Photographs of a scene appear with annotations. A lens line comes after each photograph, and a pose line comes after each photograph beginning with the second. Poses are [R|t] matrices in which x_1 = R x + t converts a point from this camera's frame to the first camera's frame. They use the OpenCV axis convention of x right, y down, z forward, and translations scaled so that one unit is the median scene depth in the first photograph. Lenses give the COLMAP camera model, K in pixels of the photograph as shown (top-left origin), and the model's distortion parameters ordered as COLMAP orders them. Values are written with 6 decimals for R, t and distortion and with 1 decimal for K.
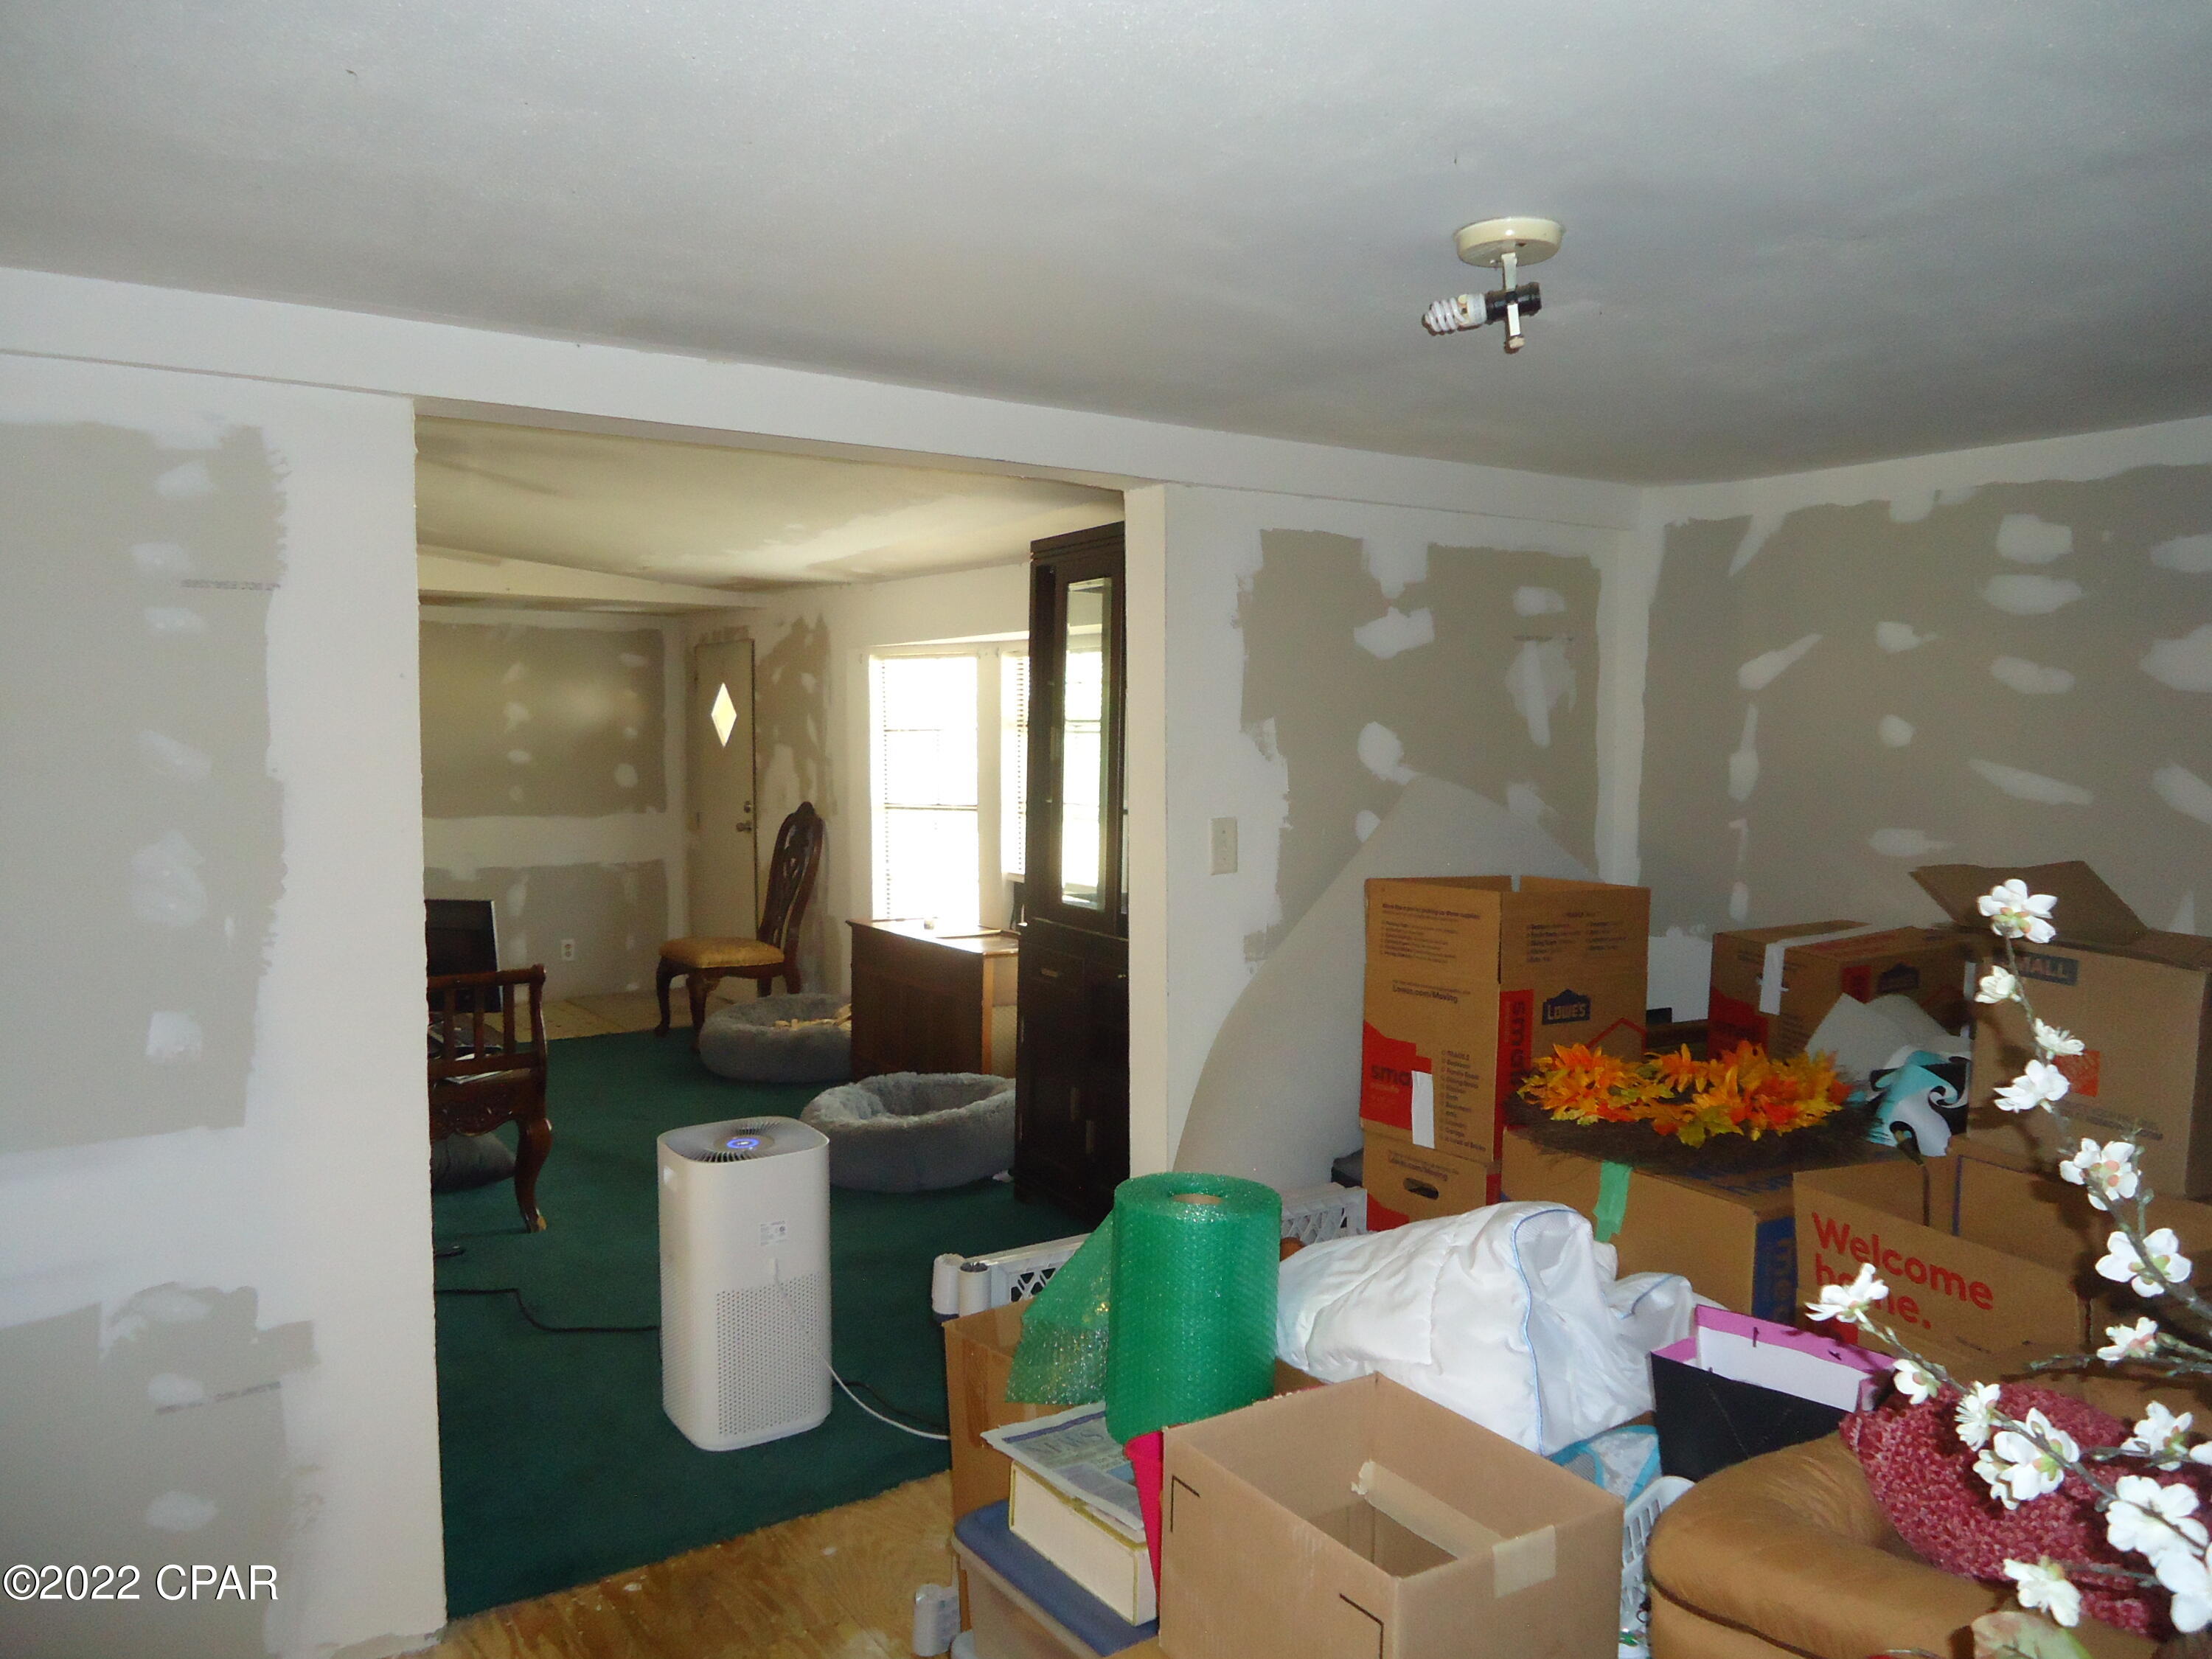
lens RADIAL K [[1597.8, 0, 1105.3], [0, 1597.8, 825.5], [0, 0, 1]] dist [-0.010089, 0.001329]
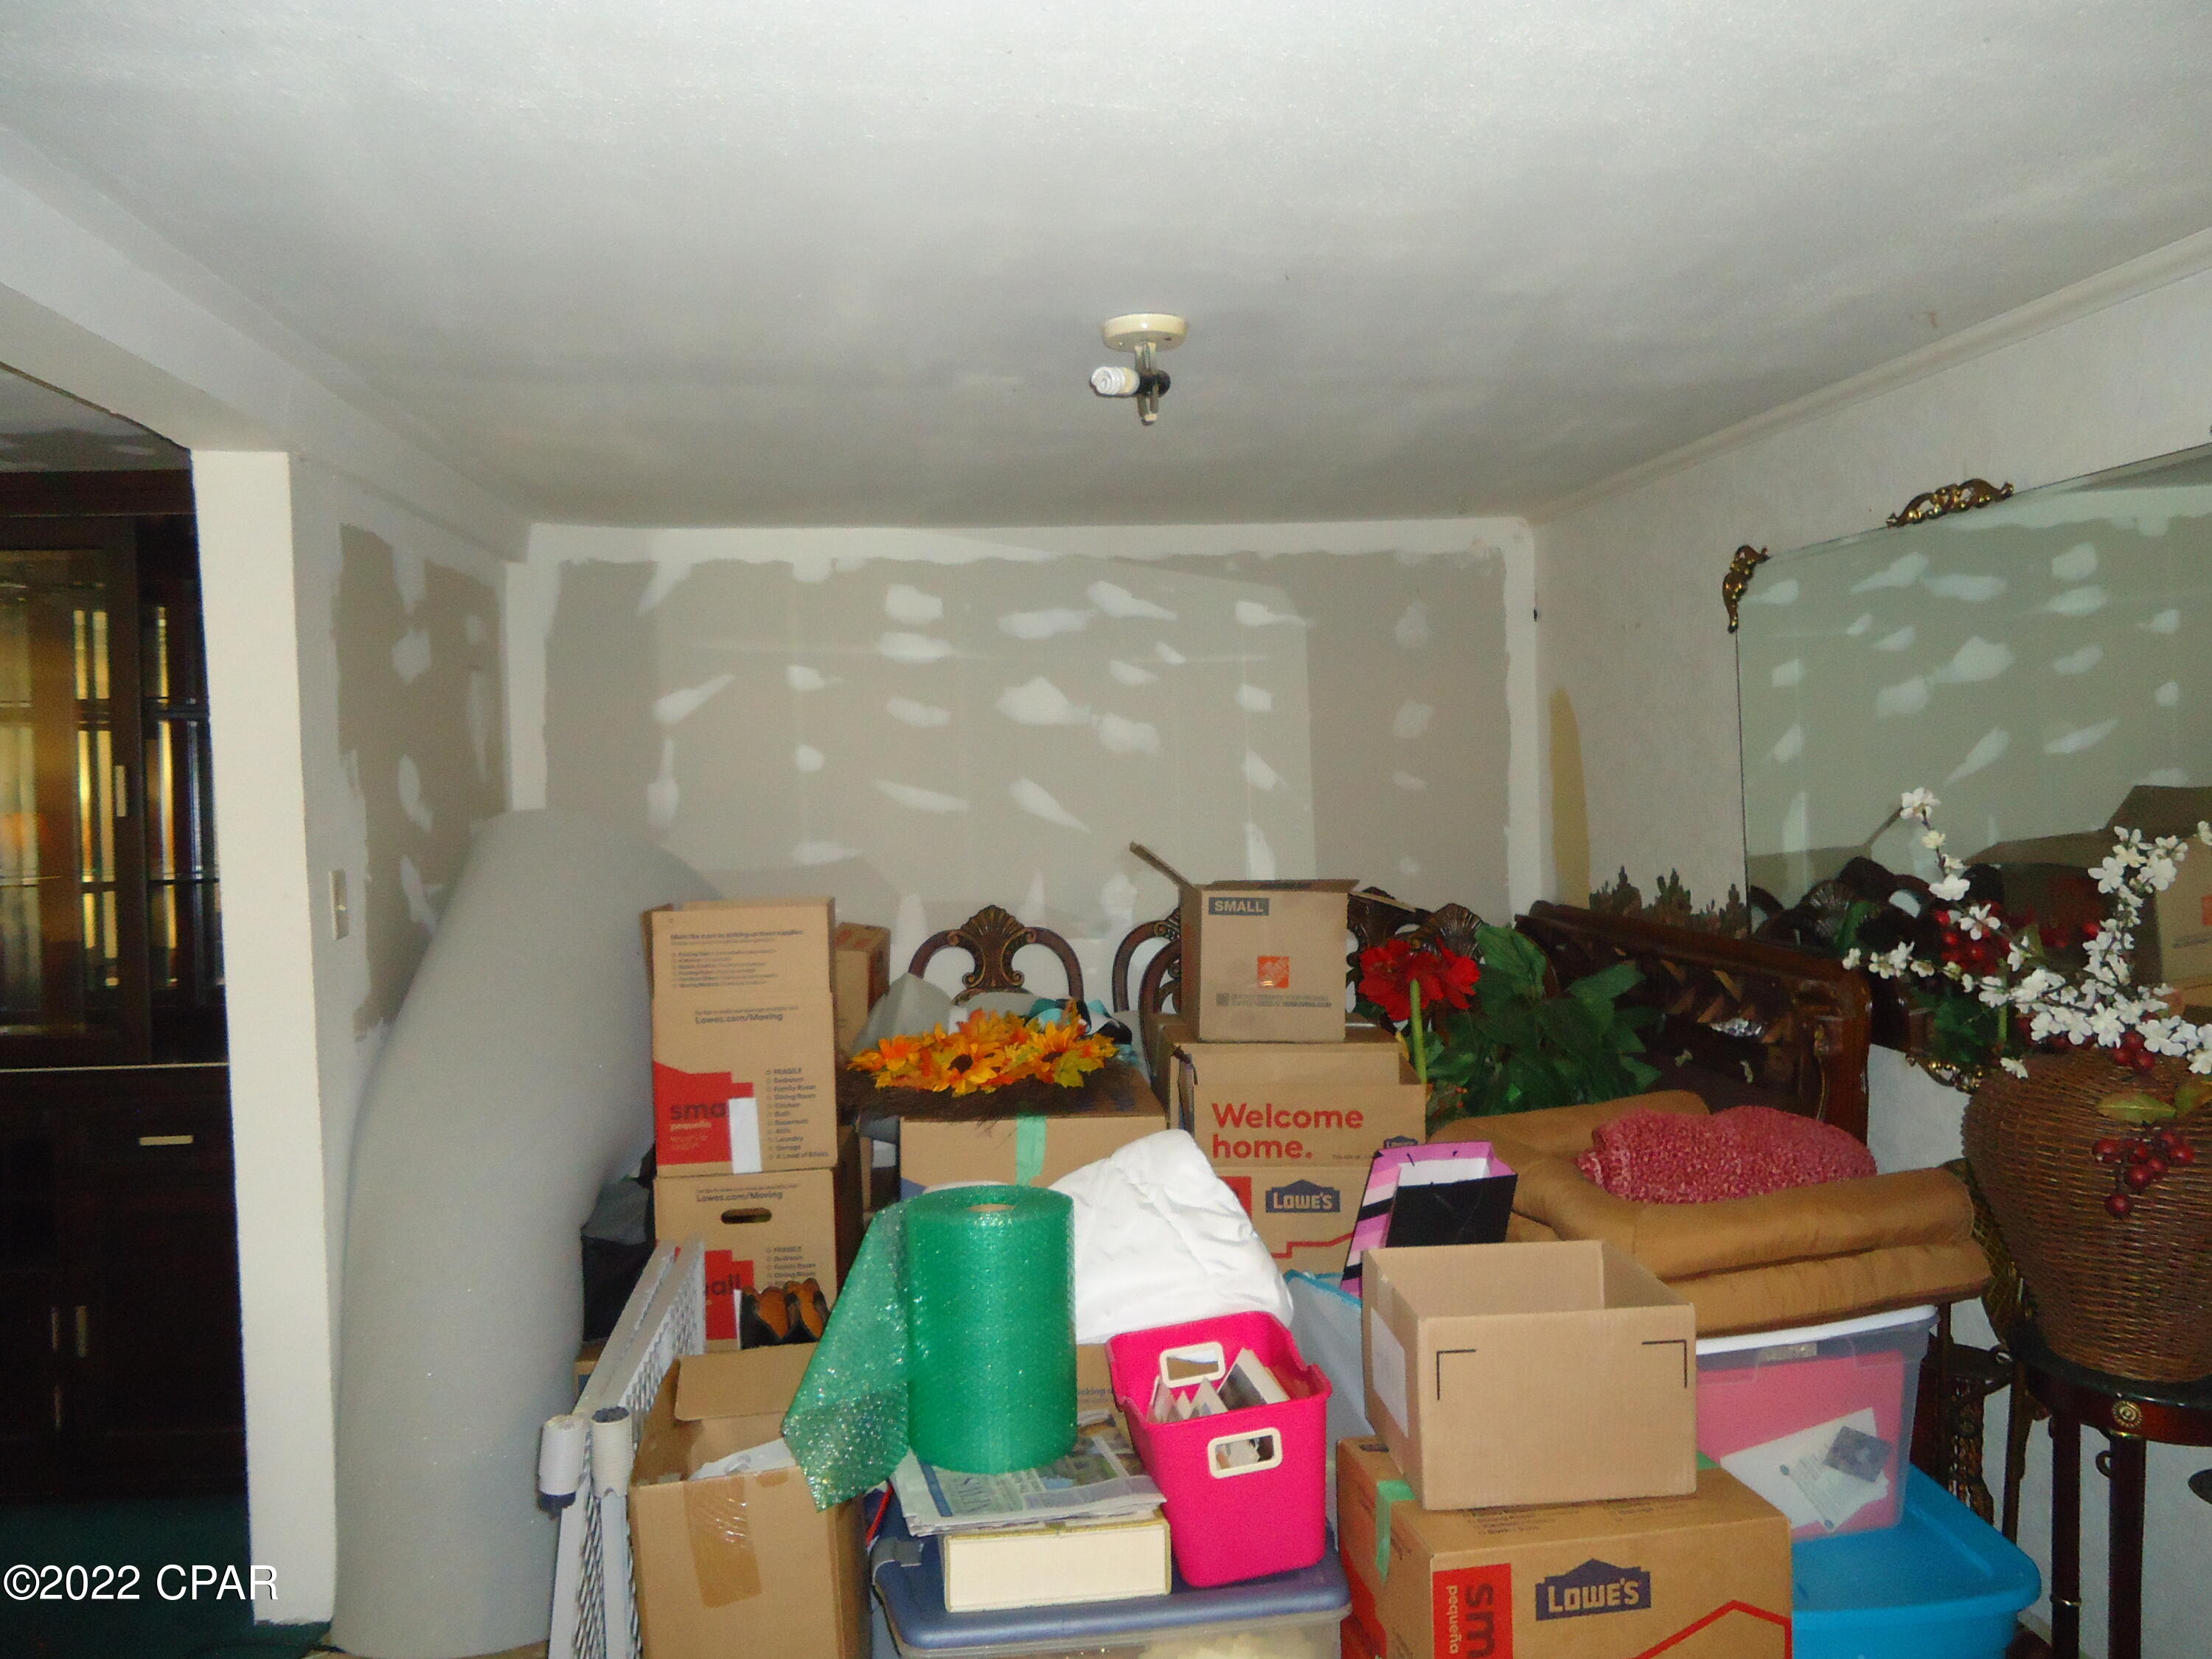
lens RADIAL K [[1597.8, 0, 1105.3], [0, 1597.8, 825.5], [0, 0, 1]] dist [-0.010089, 0.001329]
pose [[0.460003, -0.045624, 0.886745, -0.593007], [0.077228, 0.996950, 0.011232, -0.008205], [-0.884553, 0.063315, 0.462123, 0.346150]]
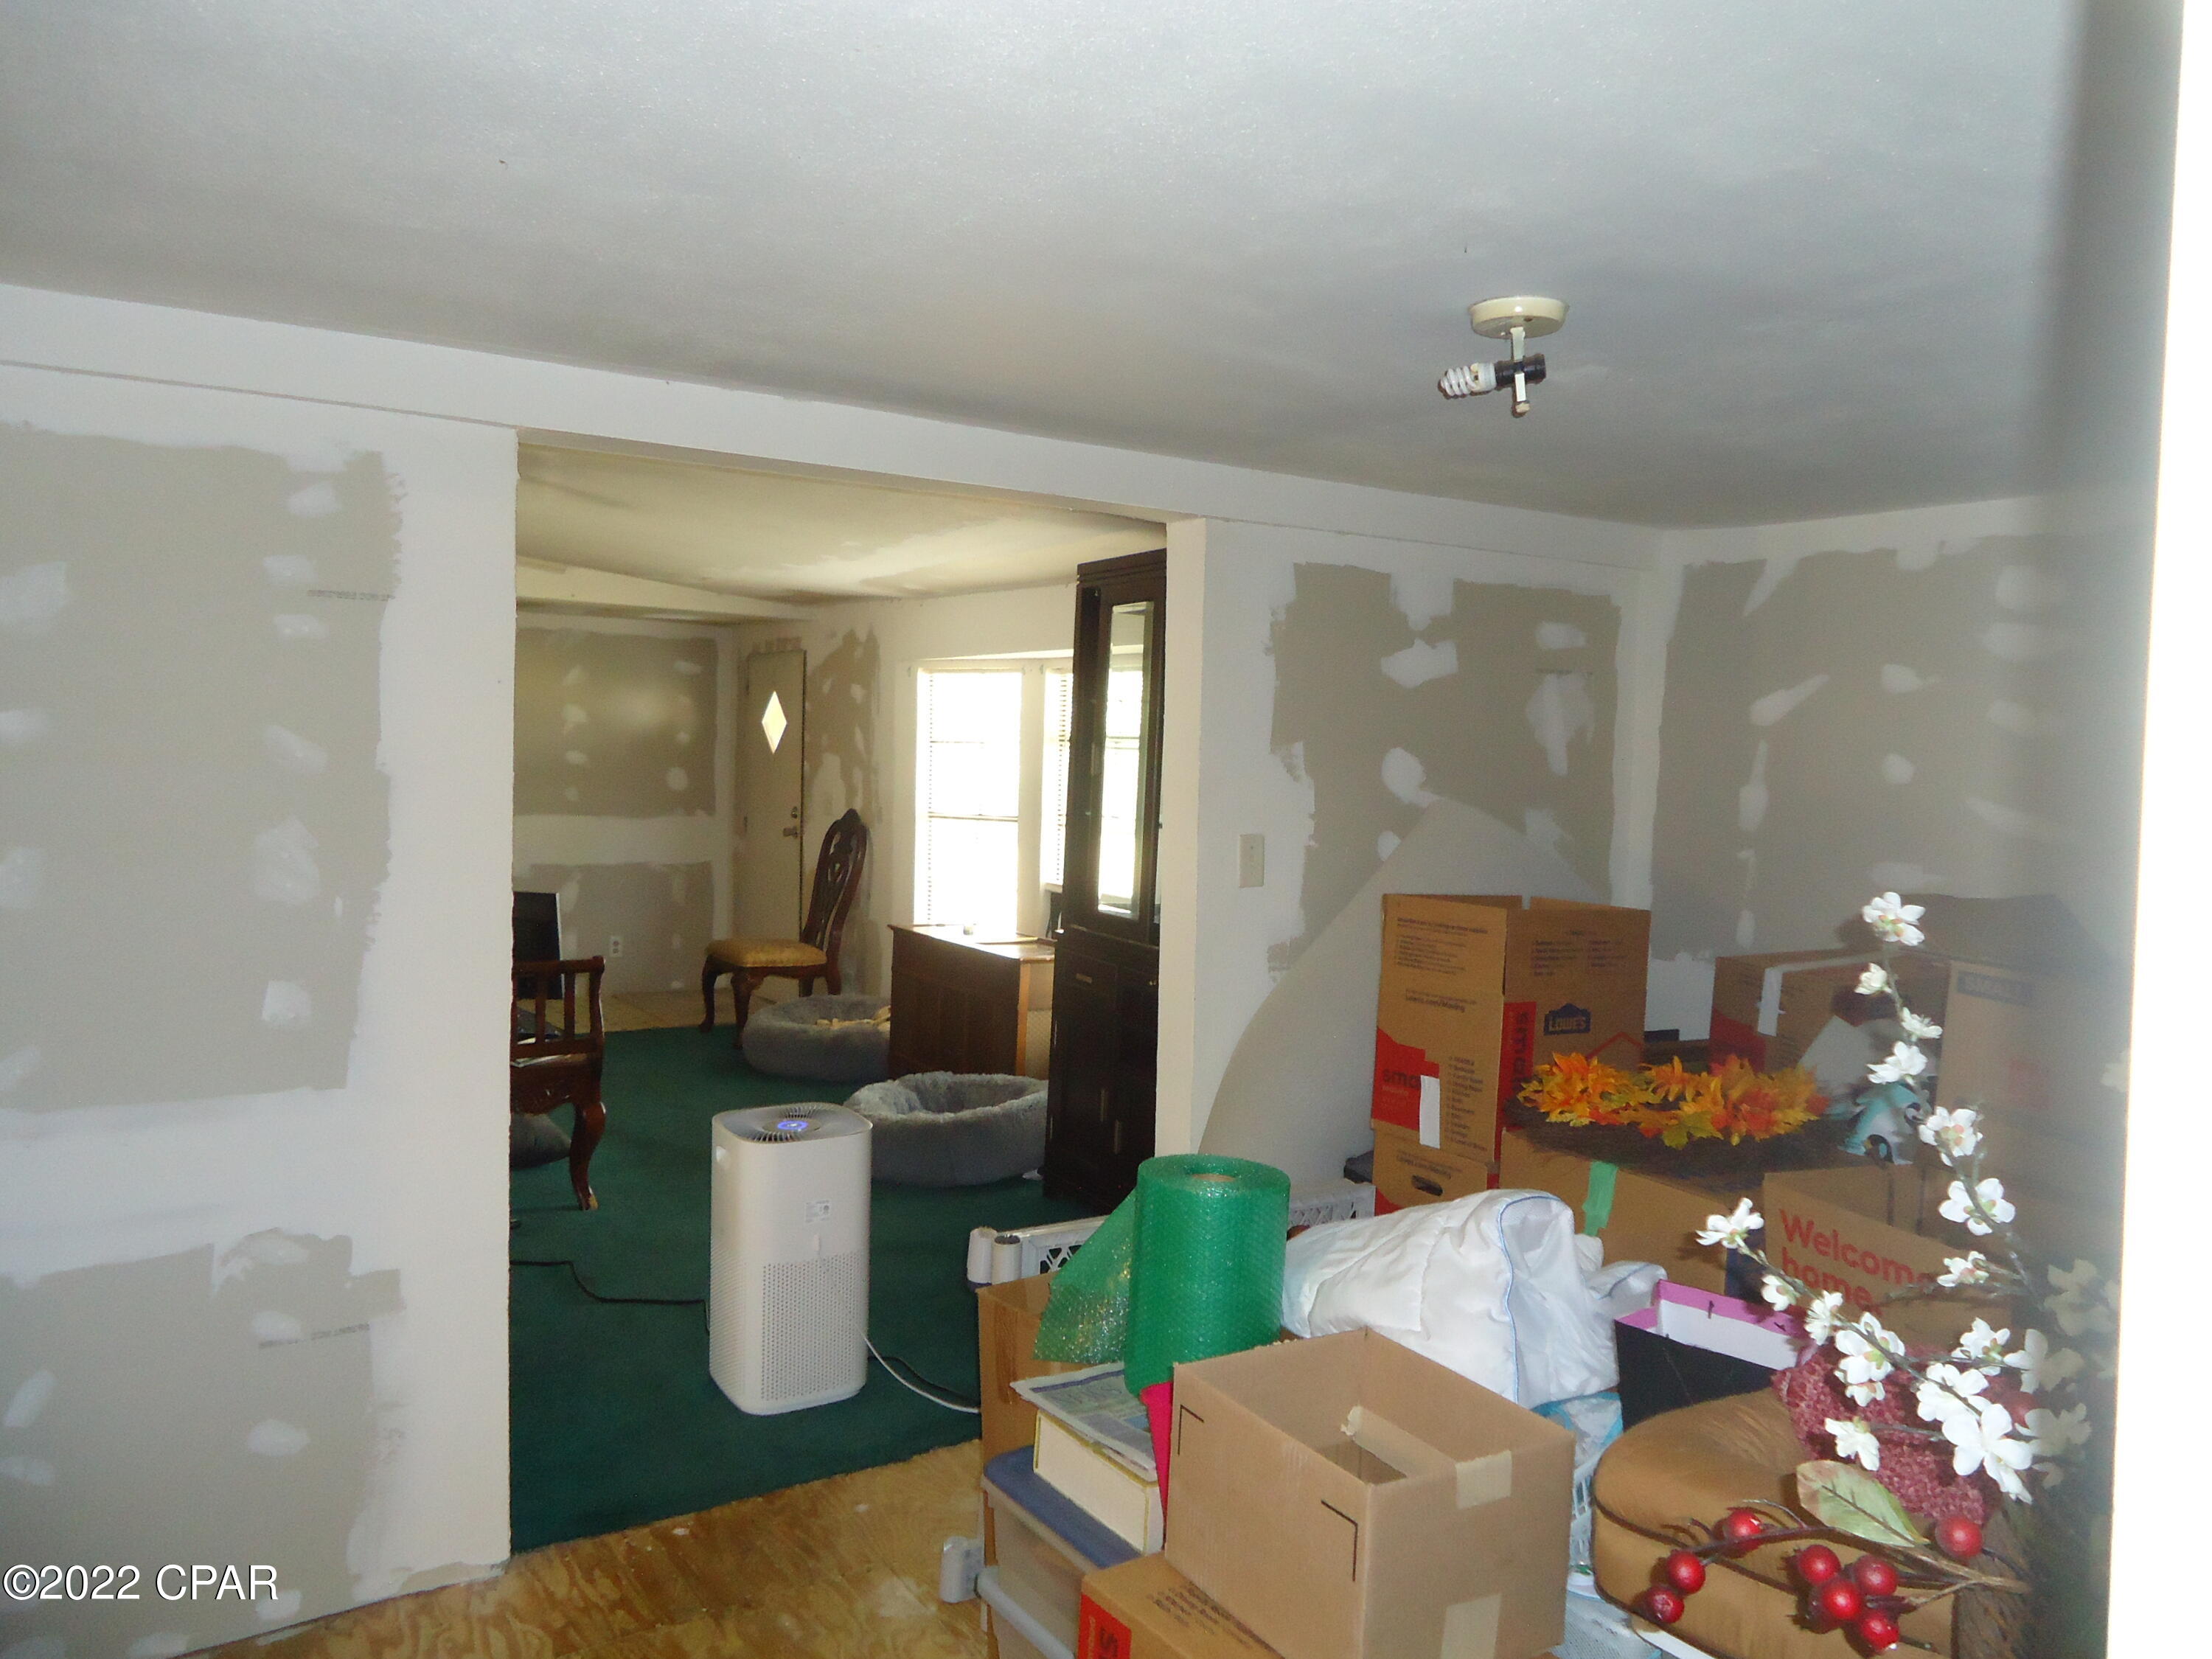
lens RADIAL K [[1597.8, 0, 1105.3], [0, 1597.8, 825.5], [0, 0, 1]] dist [-0.010089, 0.001329]
pose [[0.999341, 0.027917, -0.023215, 0.001721], [-0.028167, 0.999548, -0.010499, 0.004512], [0.022912, 0.011146, 0.999675, -0.076118]]
